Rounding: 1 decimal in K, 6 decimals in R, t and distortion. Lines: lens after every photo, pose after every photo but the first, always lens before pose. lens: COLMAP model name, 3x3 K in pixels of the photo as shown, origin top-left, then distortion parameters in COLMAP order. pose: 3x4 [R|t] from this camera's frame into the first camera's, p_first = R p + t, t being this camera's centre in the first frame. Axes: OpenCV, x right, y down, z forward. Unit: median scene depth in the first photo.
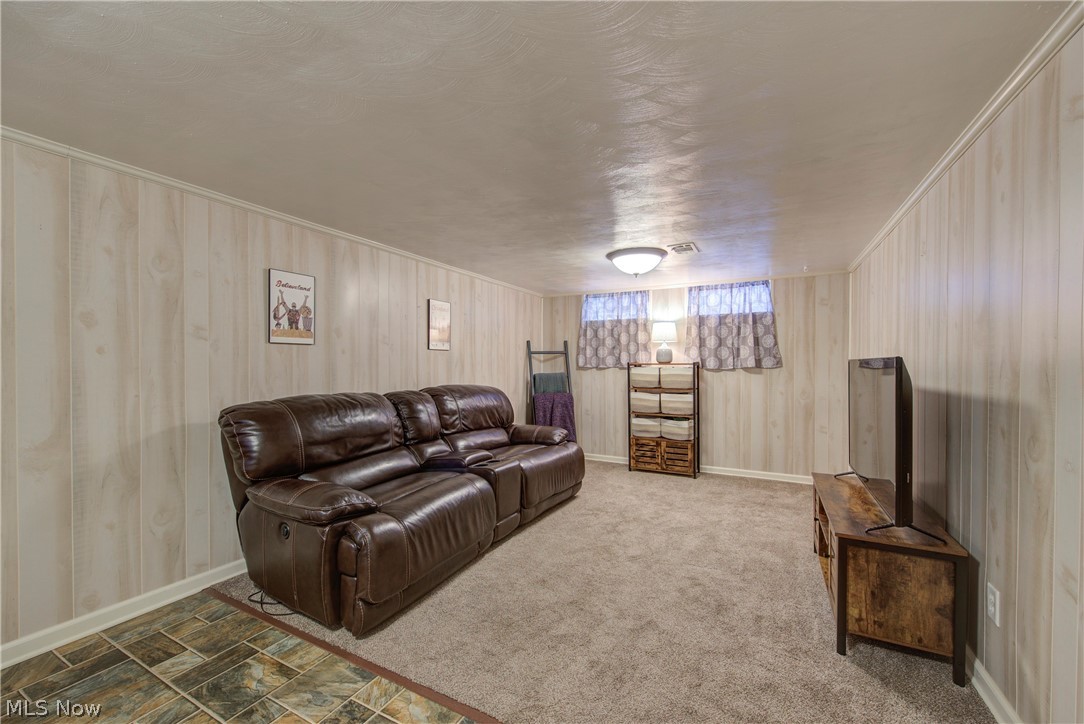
lens RADIAL K [[428.7, 0, 543.2], [0, 428.7, 365.8], [0, 0, 1]] dist [0.001152, -0.001168]
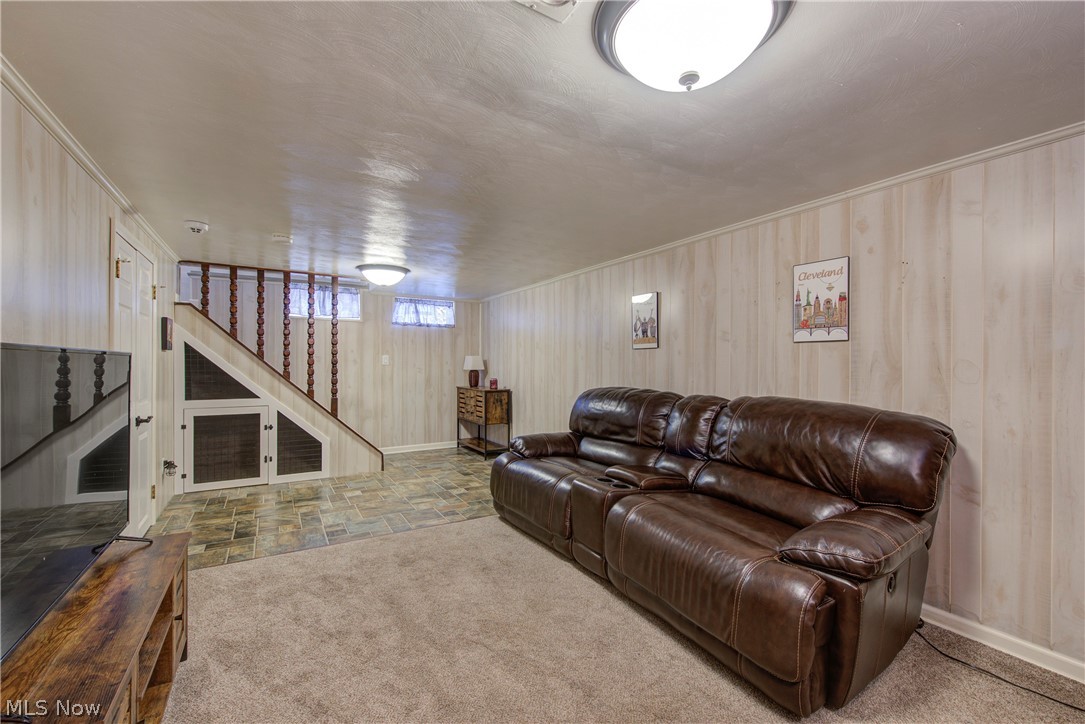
lens RADIAL K [[453.6, 0, 542.8], [0, 453.6, 360.9], [0, 0, 1]] dist [0.000100, 0.000014]
pose [[-0.521641, -0.009787, -0.853109, 0.735408], [-0.008004, 0.999946, -0.006577, -0.002251], [0.853127, 0.003397, -0.521692, 1.421623]]
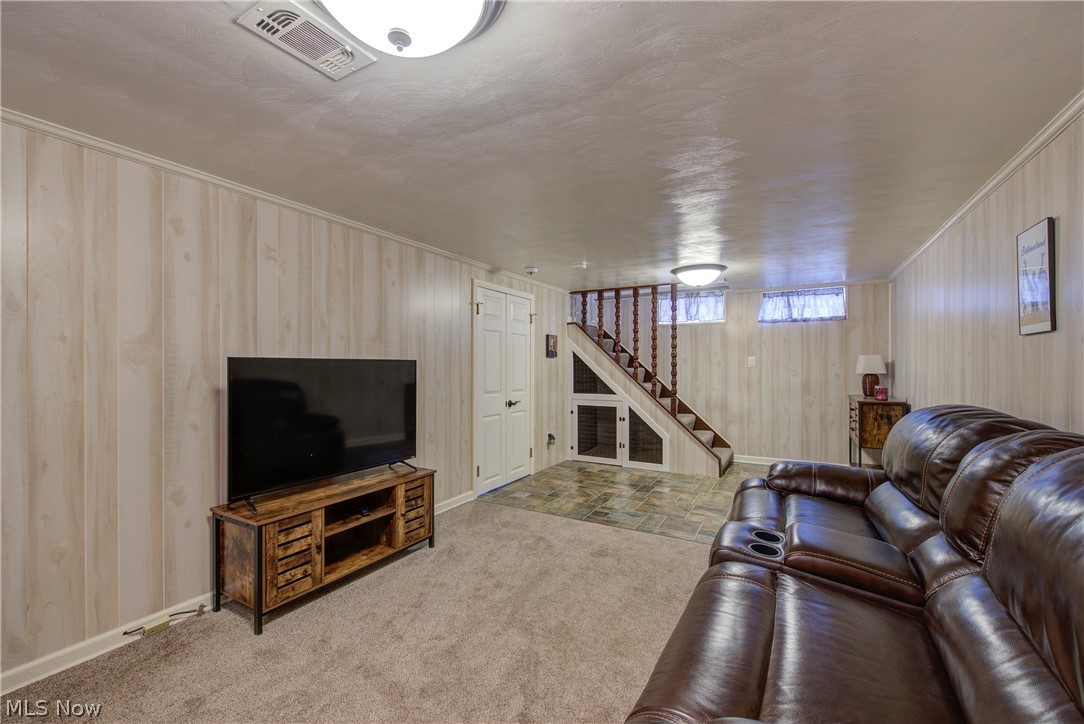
lens RADIAL K [[455.8, 0, 543.0], [0, 455.8, 364.9], [0, 0, 1]] dist [0.011079, 0.000007]
pose [[-0.998962, -0.000971, 0.045535, 0.134929], [-0.000917, 0.999999, 0.001210, -0.003032], [-0.045536, 0.001167, -0.998962, 1.702908]]
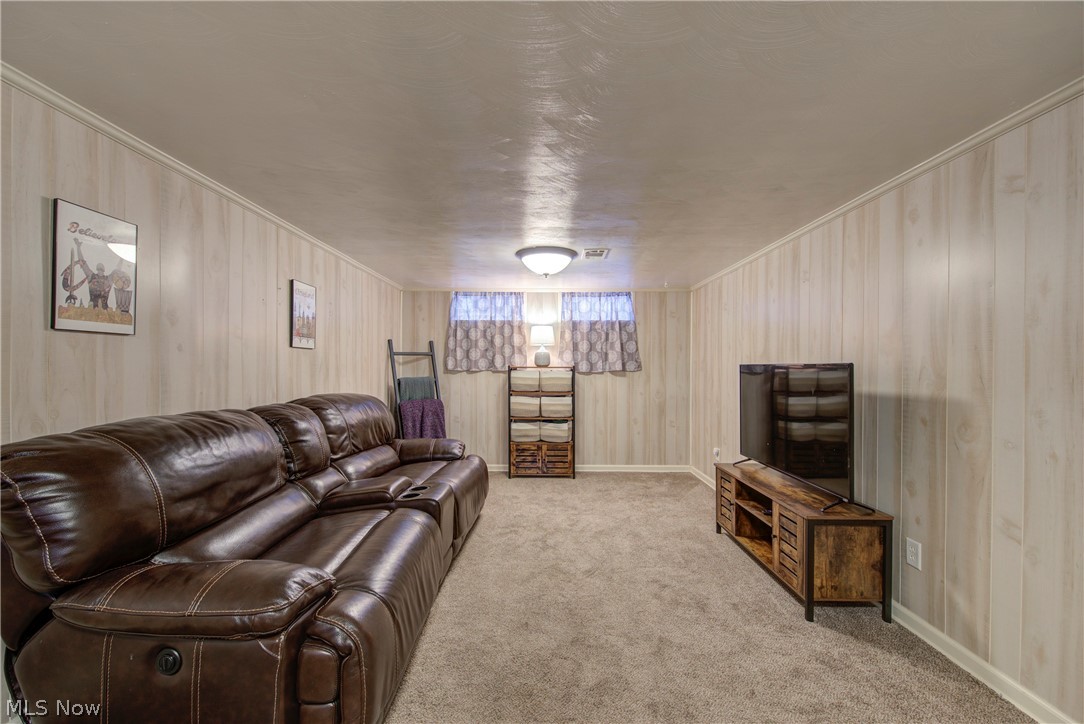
lens RADIAL K [[428.7, 0, 541.1], [0, 428.7, 366.2], [0, 0, 1]] dist [0.001152, -0.001168]
pose [[0.890663, 0.003622, 0.454649, -0.301224], [-0.001427, 0.999986, -0.005171, -0.002977], [-0.454662, 0.003956, 0.890656, 0.191875]]
